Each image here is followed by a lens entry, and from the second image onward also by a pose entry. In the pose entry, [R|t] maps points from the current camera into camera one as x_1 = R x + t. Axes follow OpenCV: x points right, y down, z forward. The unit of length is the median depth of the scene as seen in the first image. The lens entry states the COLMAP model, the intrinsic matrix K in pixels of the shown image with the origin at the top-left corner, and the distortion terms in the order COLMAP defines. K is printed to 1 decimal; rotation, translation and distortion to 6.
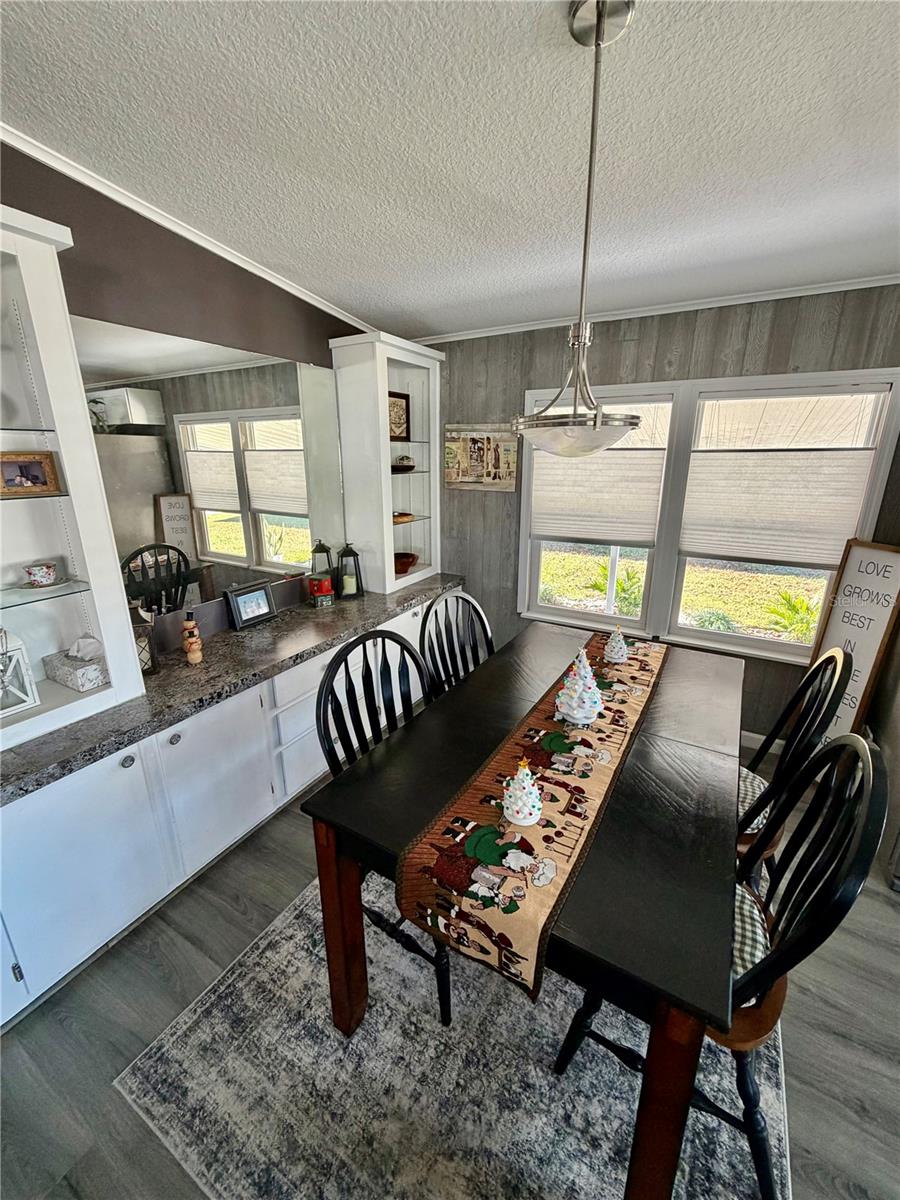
lens RADIAL K [[478.9, 0, 450.1], [0, 478.9, 597.2], [0, 0, 1]] dist [-0.000579, 0.000541]
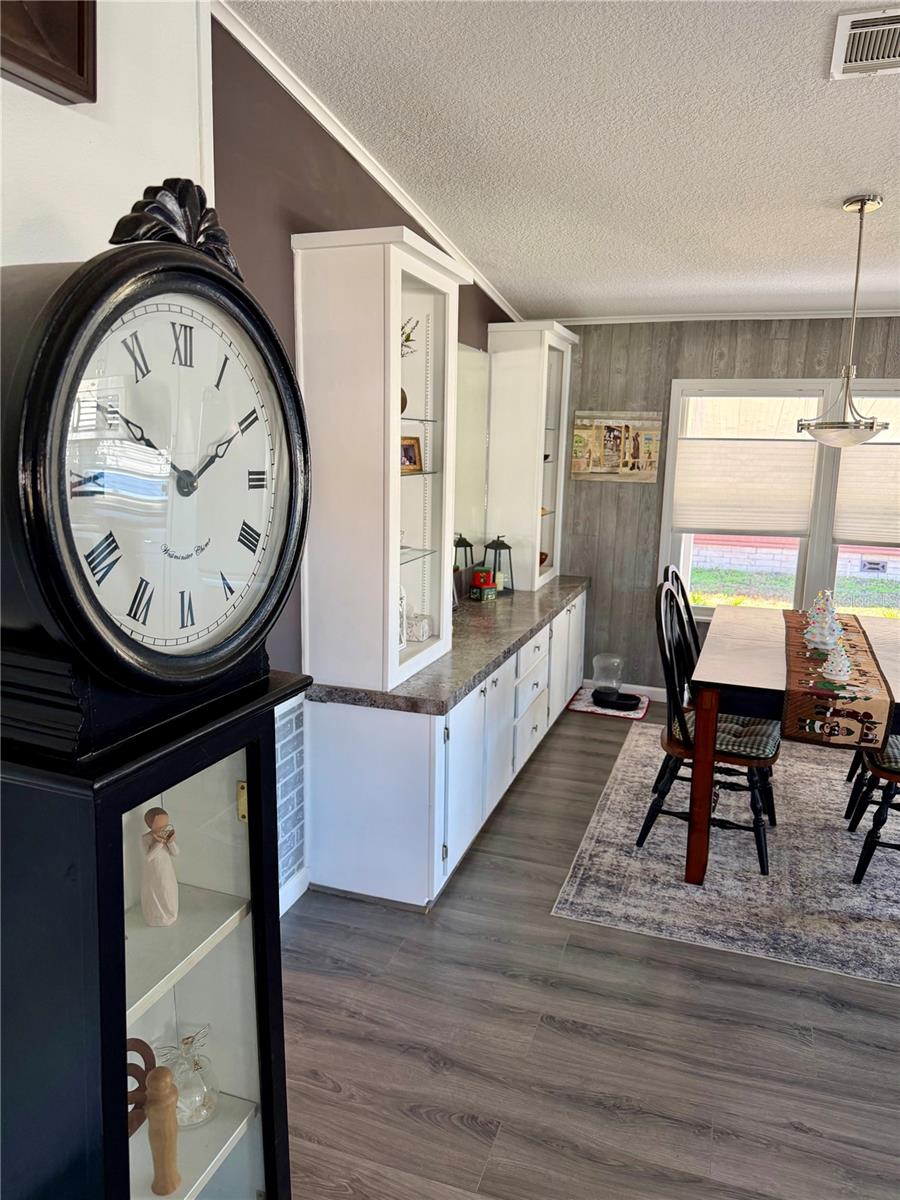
lens RADIAL K [[847.7, 0, 451.8], [0, 847.7, 612.2], [0, 0, 1]] dist [0.117763, -0.209912]
pose [[0.981135, -0.020075, 0.192281, -0.627321], [0.037277, 0.995574, -0.086268, 0.174835], [-0.189699, 0.091808, 0.977541, -0.581417]]
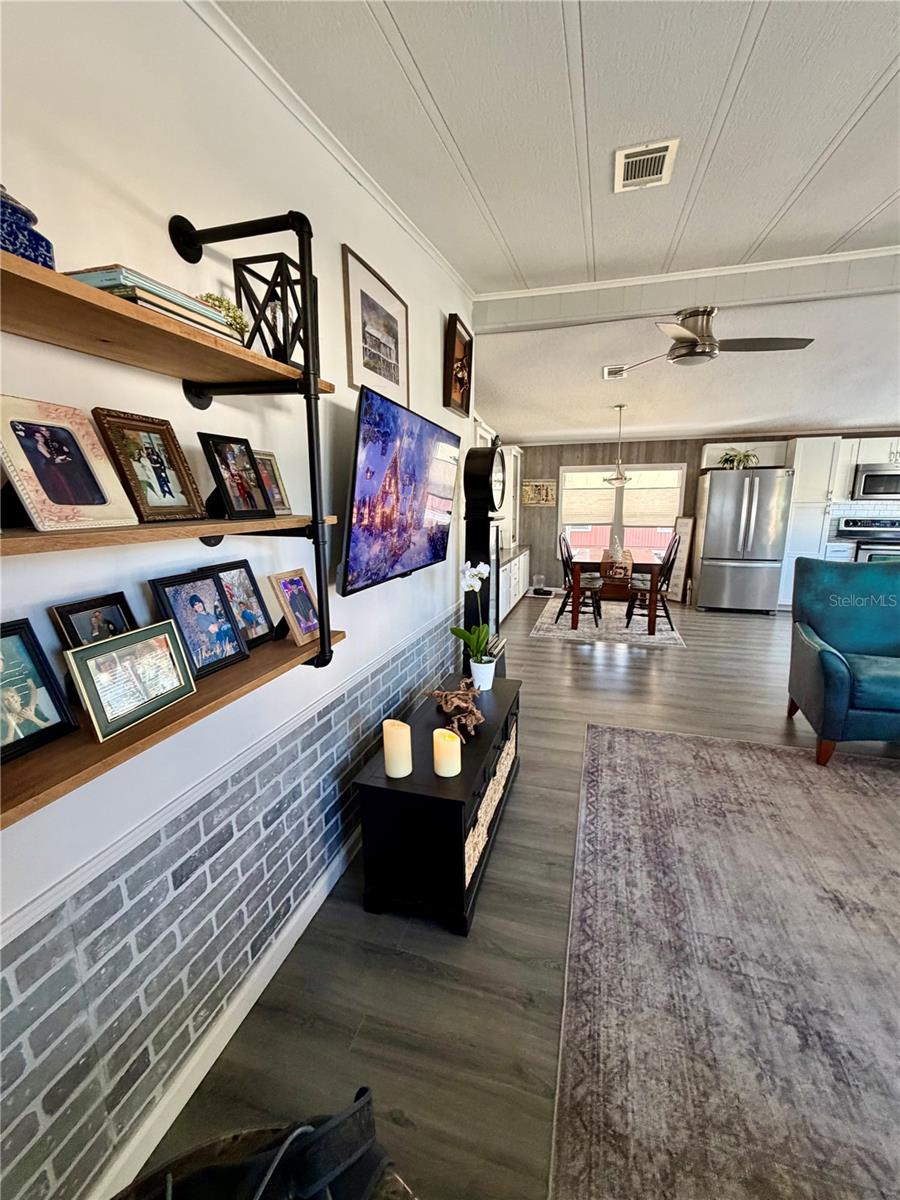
lens RADIAL K [[478.9, 0, 450.1], [0, 478.9, 597.2], [0, 0, 1]] dist [-0.000579, 0.000541]
pose [[0.974424, -0.049959, 0.219093, -0.992303], [0.072306, 0.992830, -0.095190, 0.452493], [-0.212766, 0.108597, 0.971050, -1.255523]]
